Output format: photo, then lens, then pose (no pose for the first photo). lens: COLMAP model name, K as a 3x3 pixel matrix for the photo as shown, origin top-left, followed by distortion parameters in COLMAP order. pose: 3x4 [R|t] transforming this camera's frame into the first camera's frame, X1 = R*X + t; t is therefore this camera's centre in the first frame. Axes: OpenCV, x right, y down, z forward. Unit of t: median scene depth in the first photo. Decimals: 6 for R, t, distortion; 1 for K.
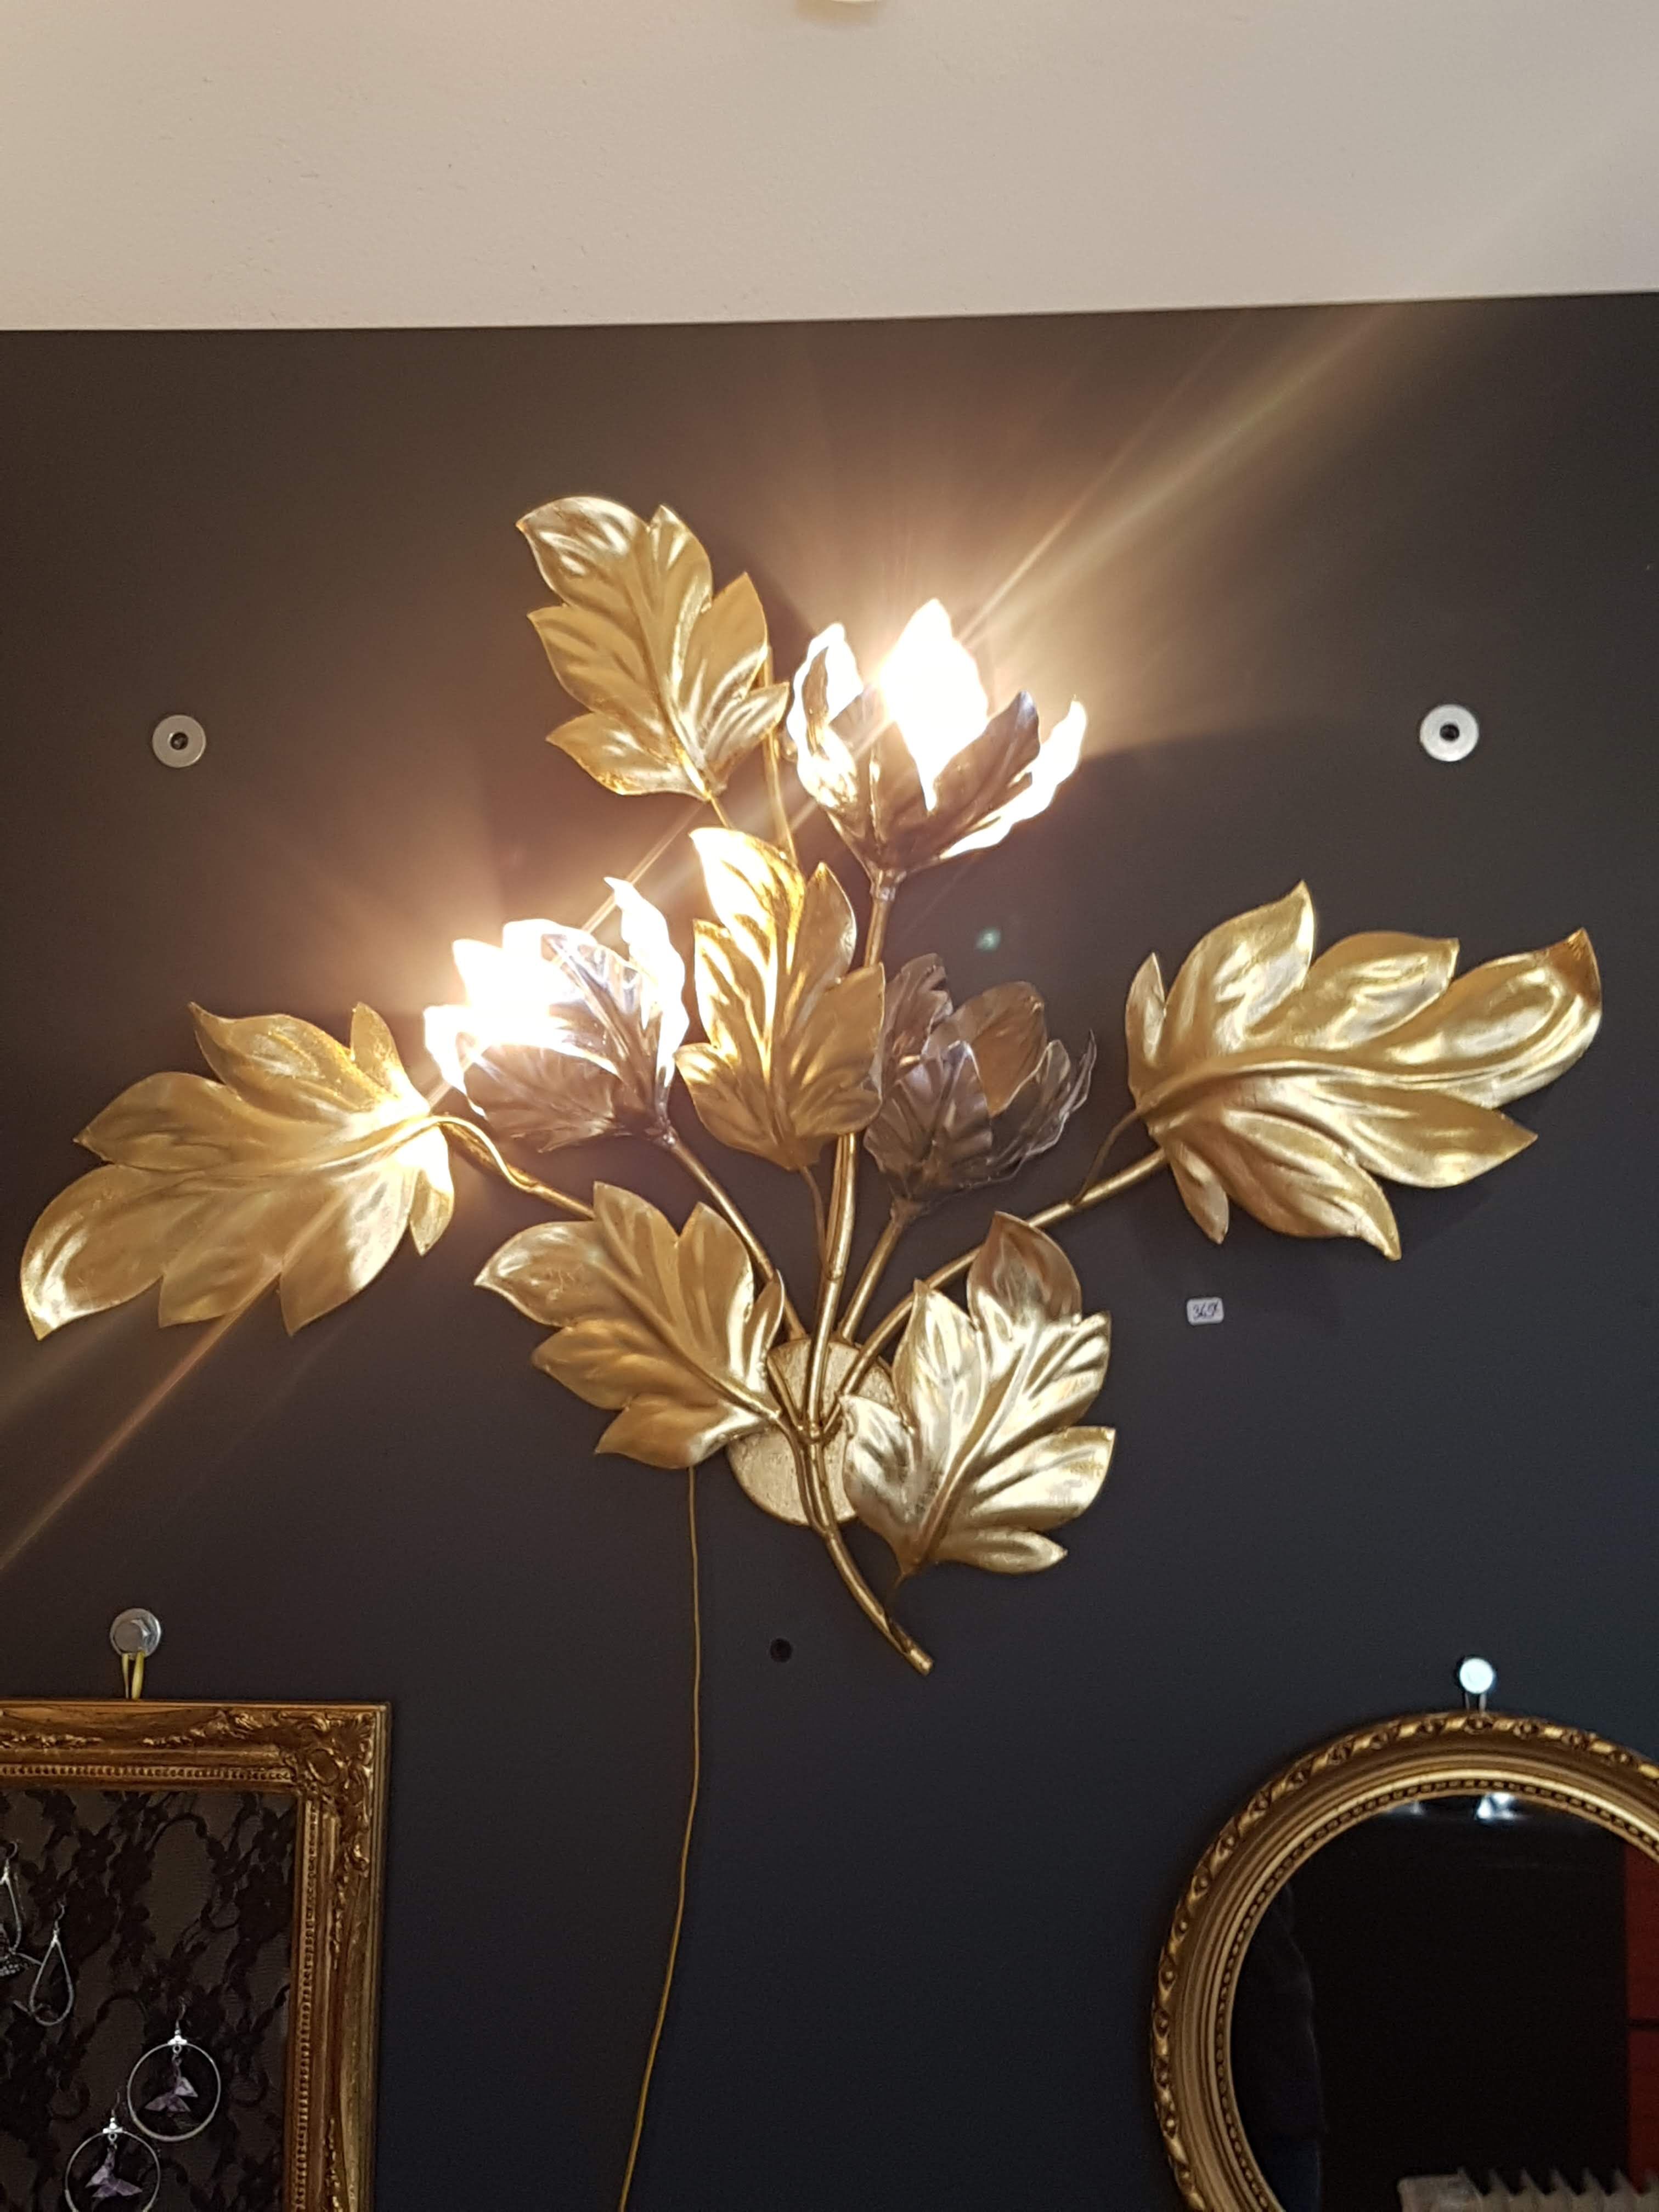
lens RADIAL K [[2685.1, 0, 791.6], [0, 2685.1, 1097.9], [0, 0, 1]] dist [0.182532, -0.071629]
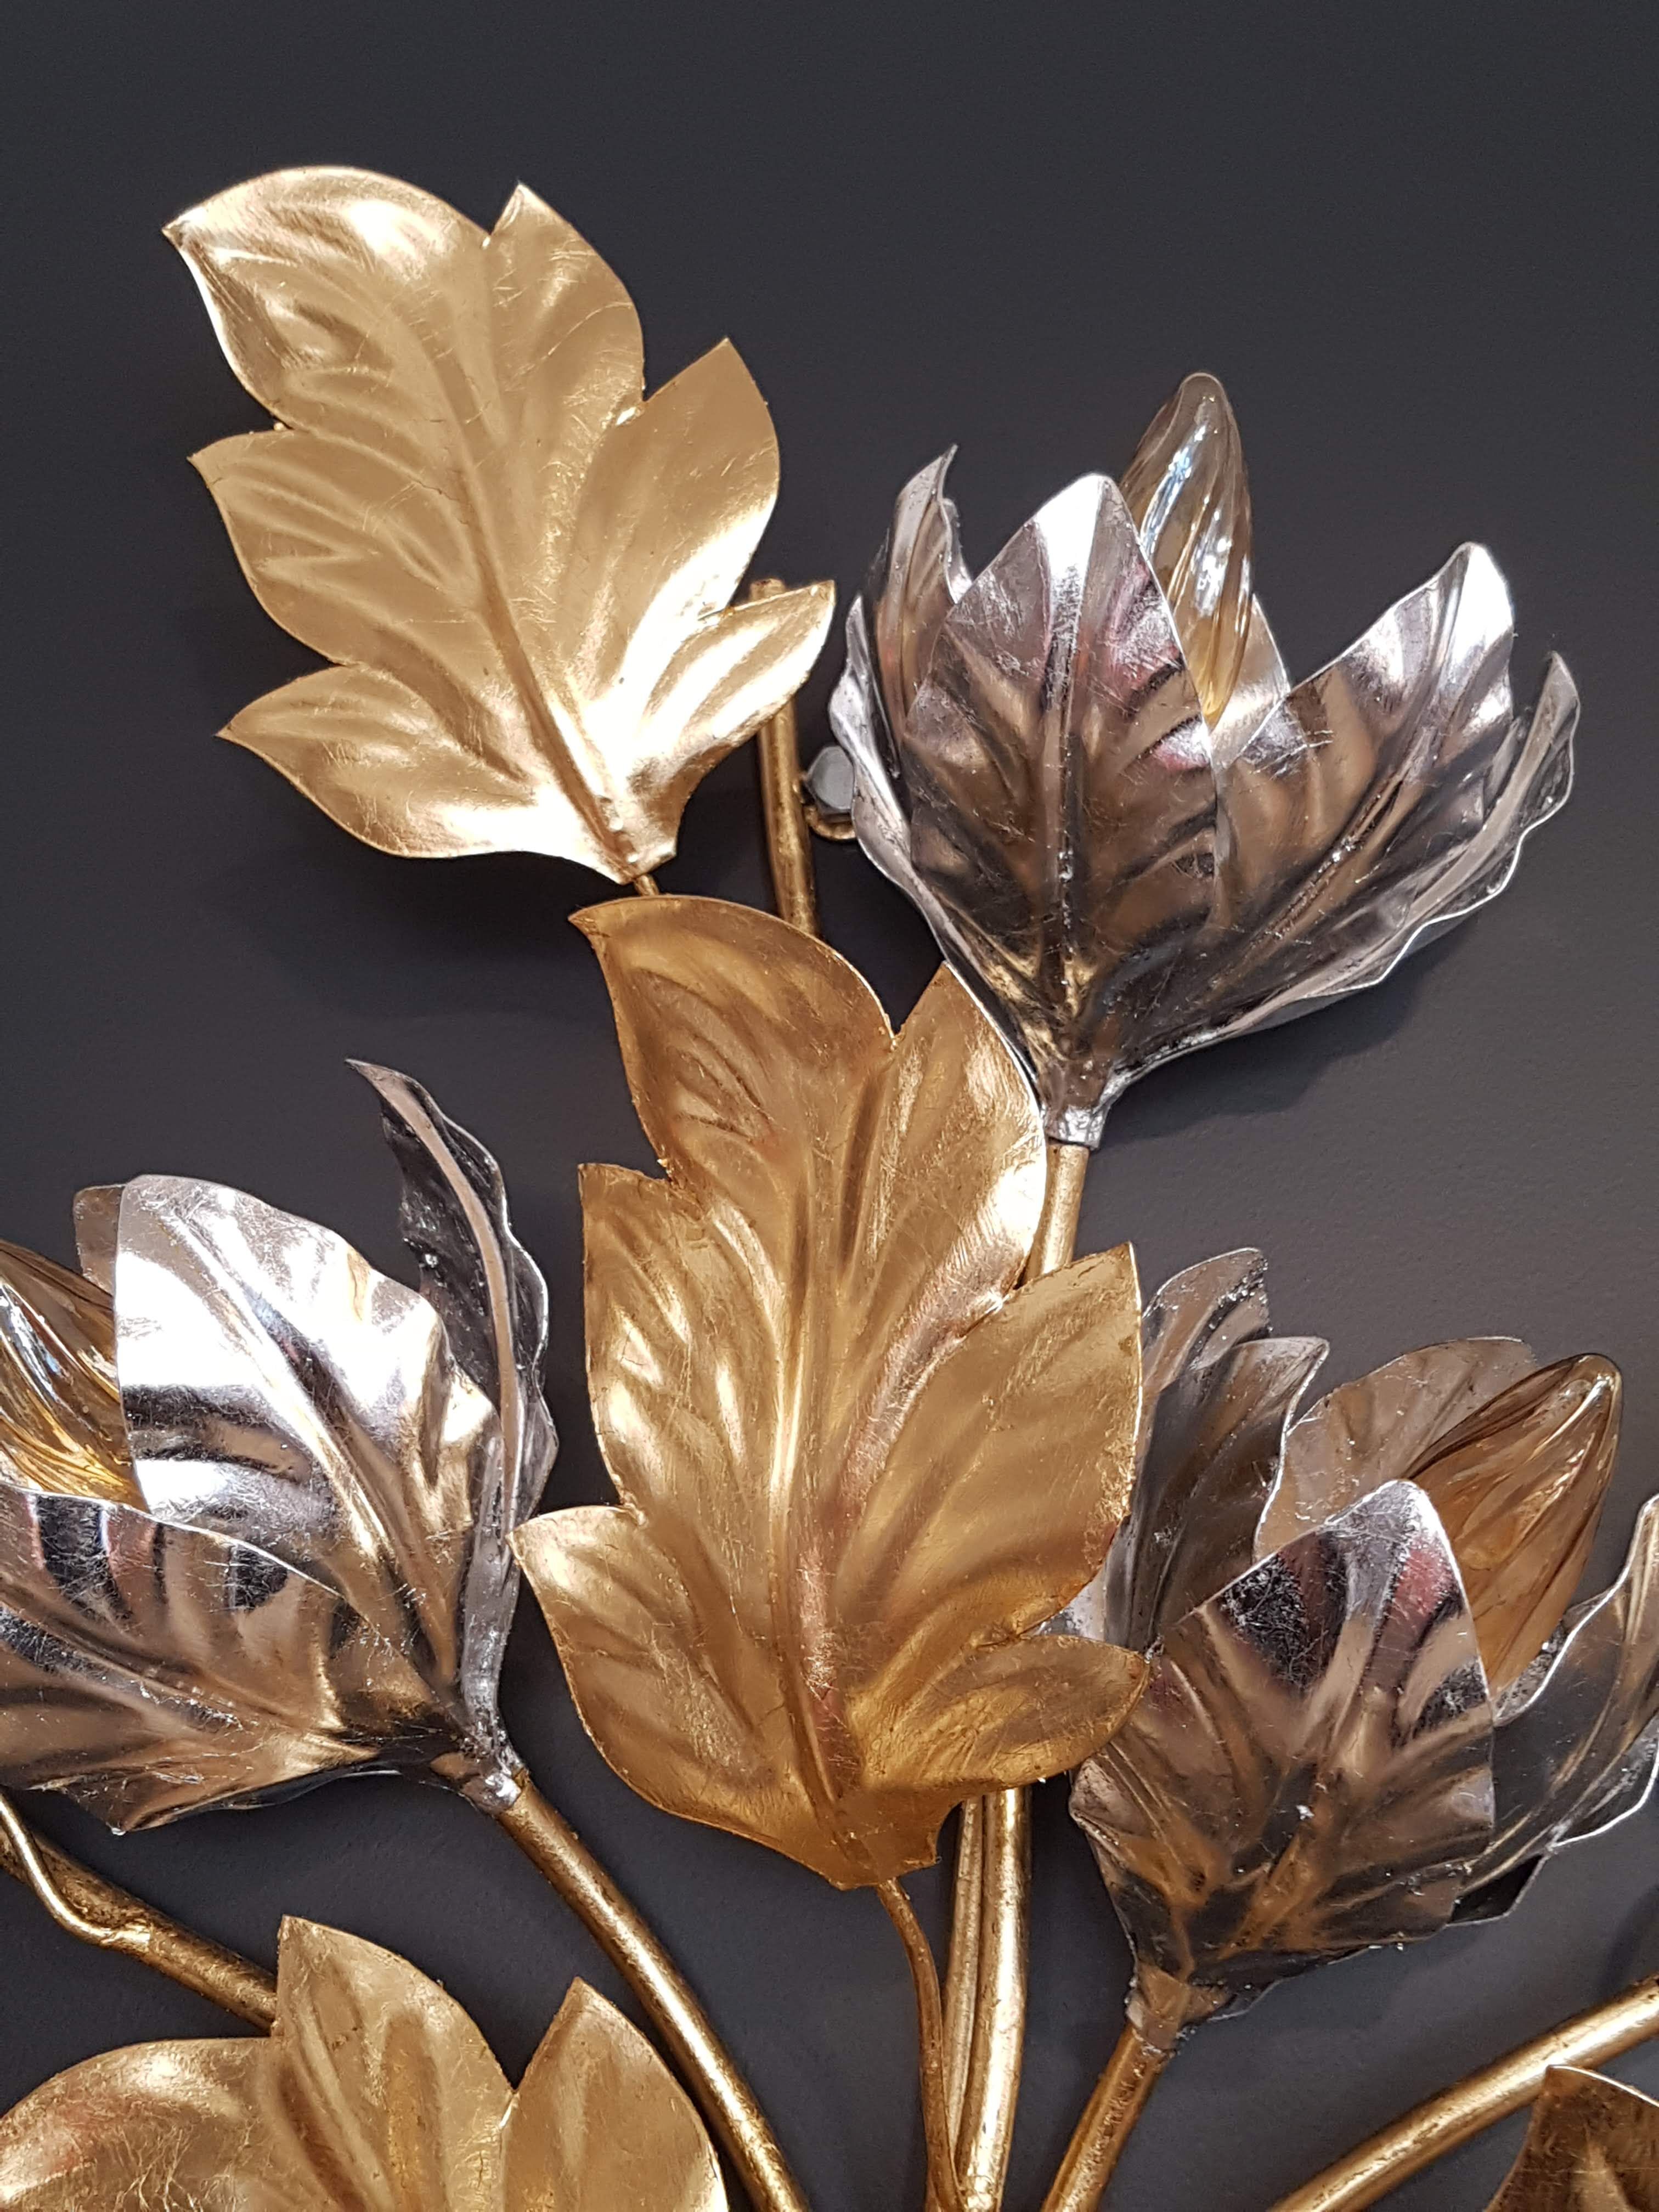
lens RADIAL K [[2685.1, 0, 791.6], [0, 2685.1, 1097.9], [0, 0, 1]] dist [0.182532, -0.071629]
pose [[0.999786, 0.005797, 0.019865, -0.014292], [-0.001457, 0.977298, -0.211866, 0.002332], [-0.020643, 0.211791, 0.977097, 0.622915]]
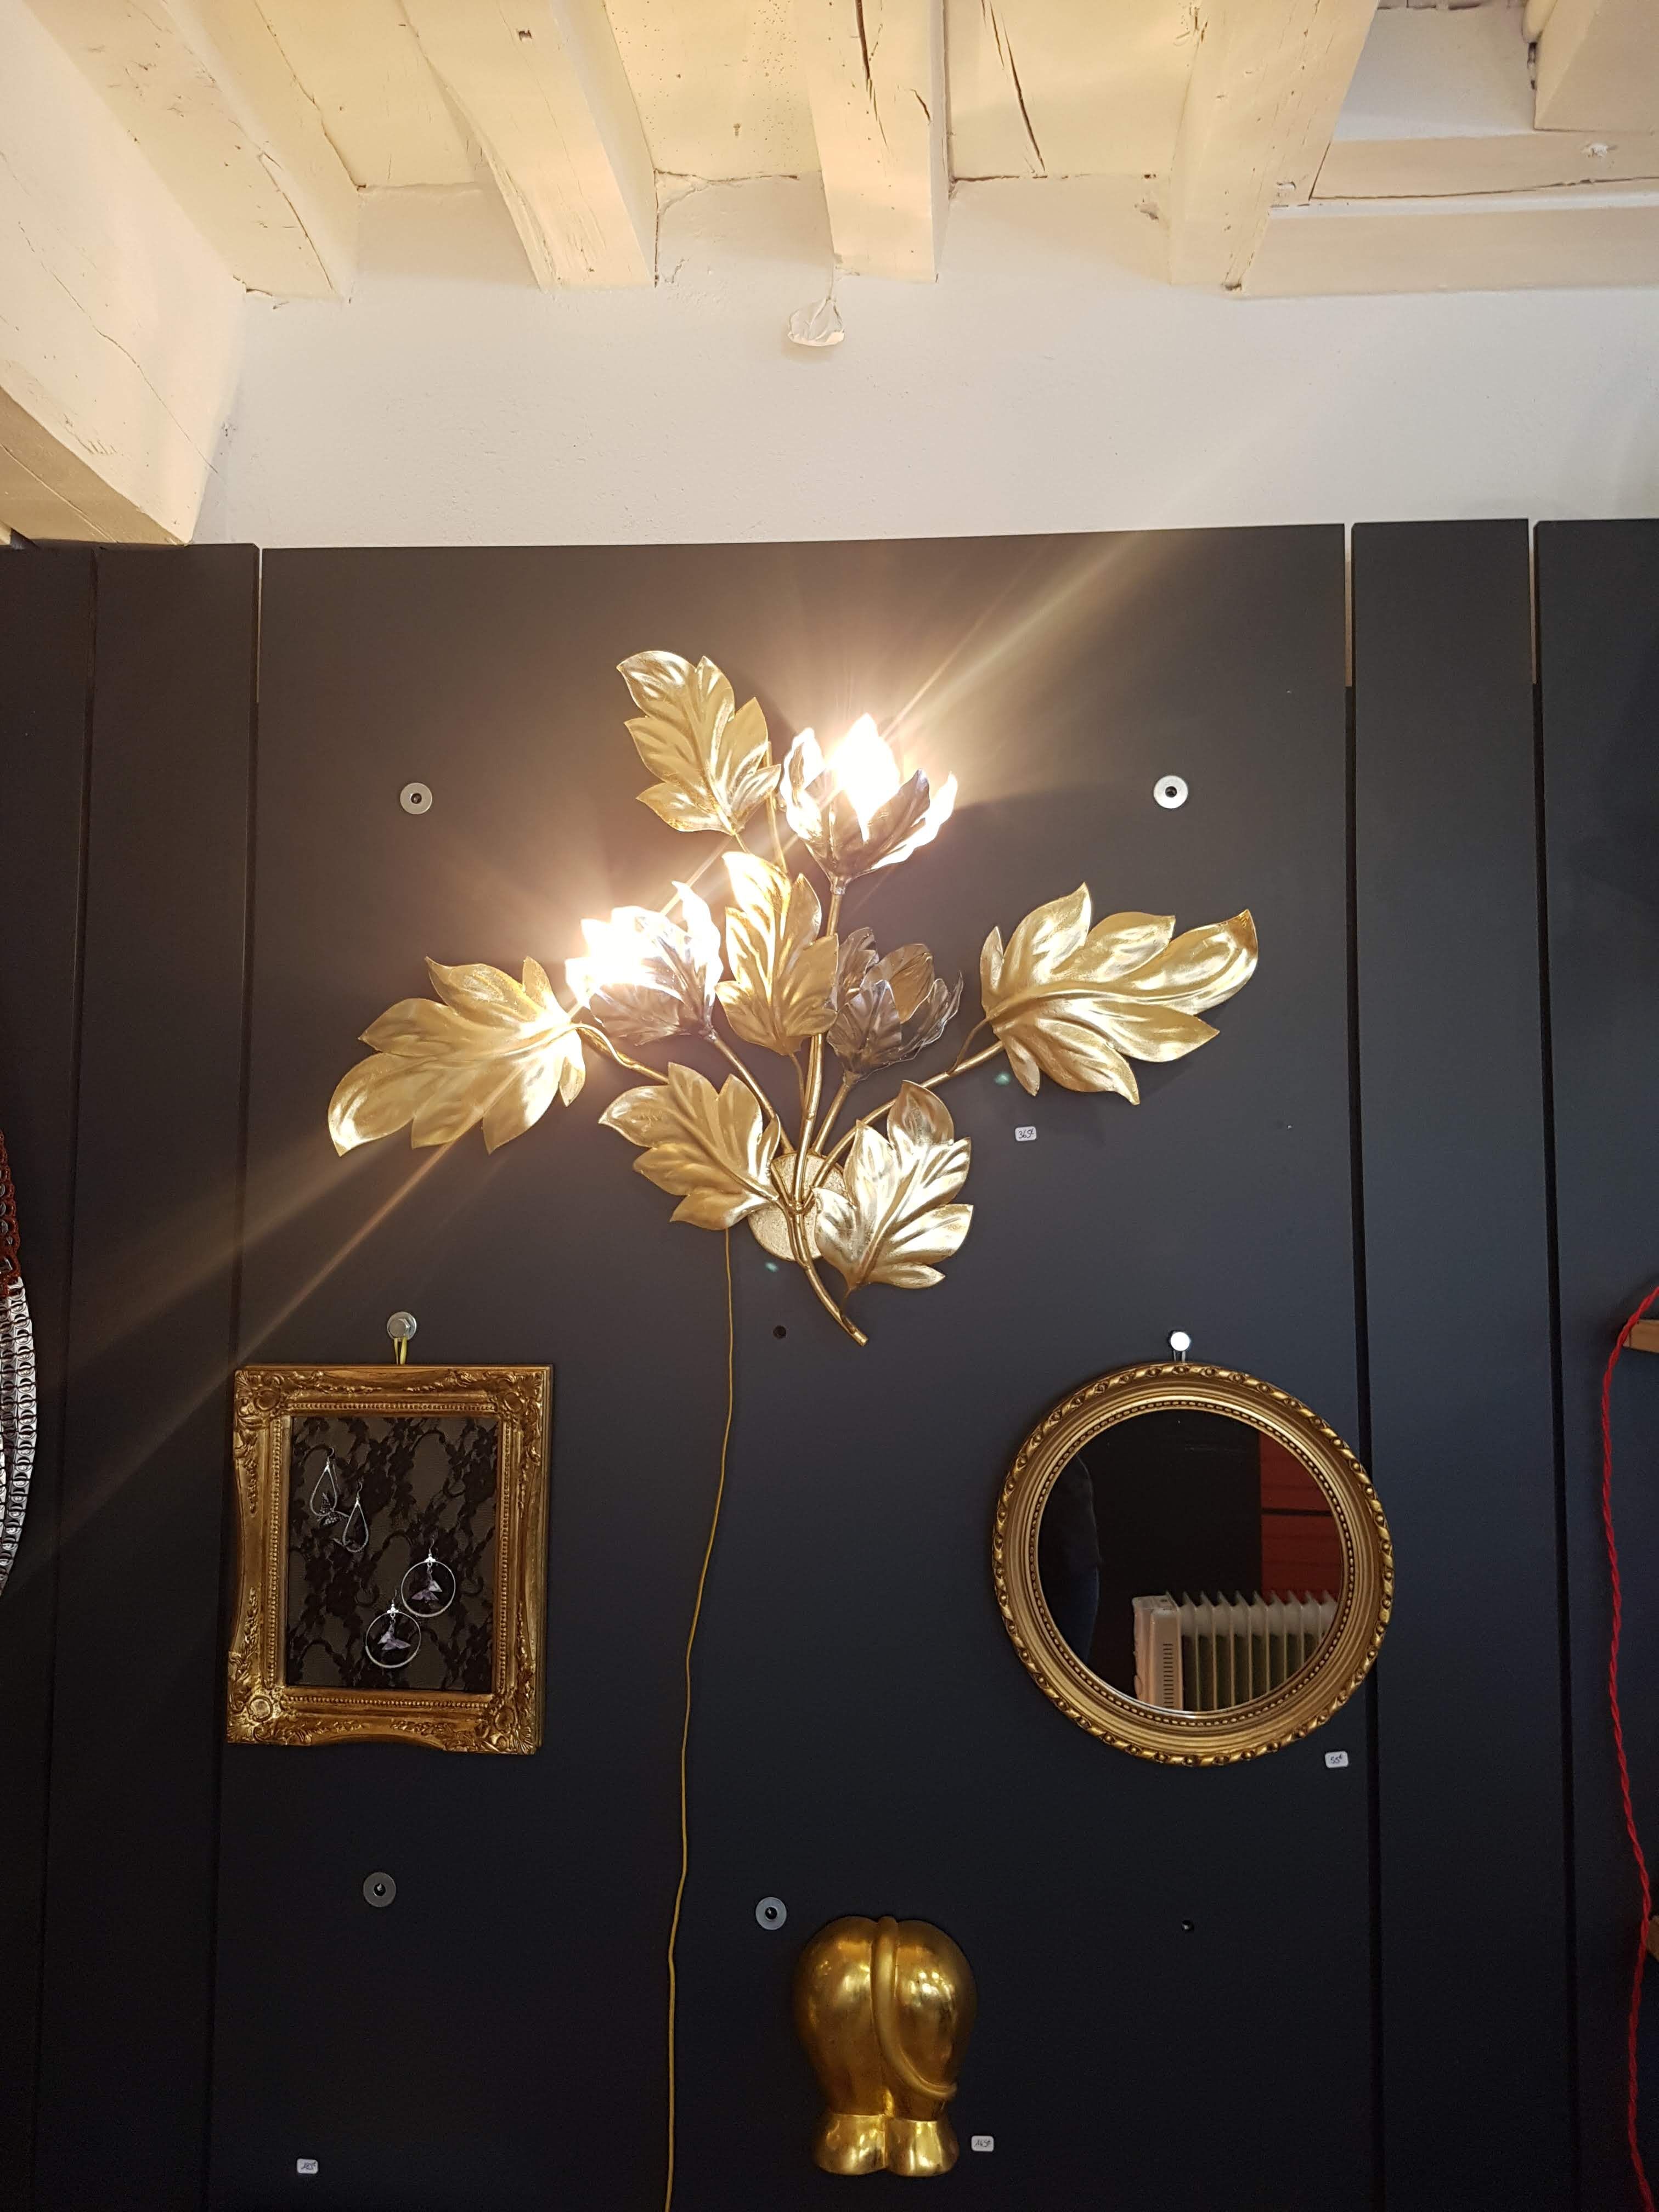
lens RADIAL K [[1648.5, 0, 800.9], [0, 1648.5, 1108.7], [0, 0, 1]] dist [0.236587, -0.001828]
pose [[0.999896, -0.005956, 0.013134, -0.003340], [0.005181, 0.998286, 0.058294, -0.000201], [-0.013459, -0.058220, 0.998213, -0.047420]]
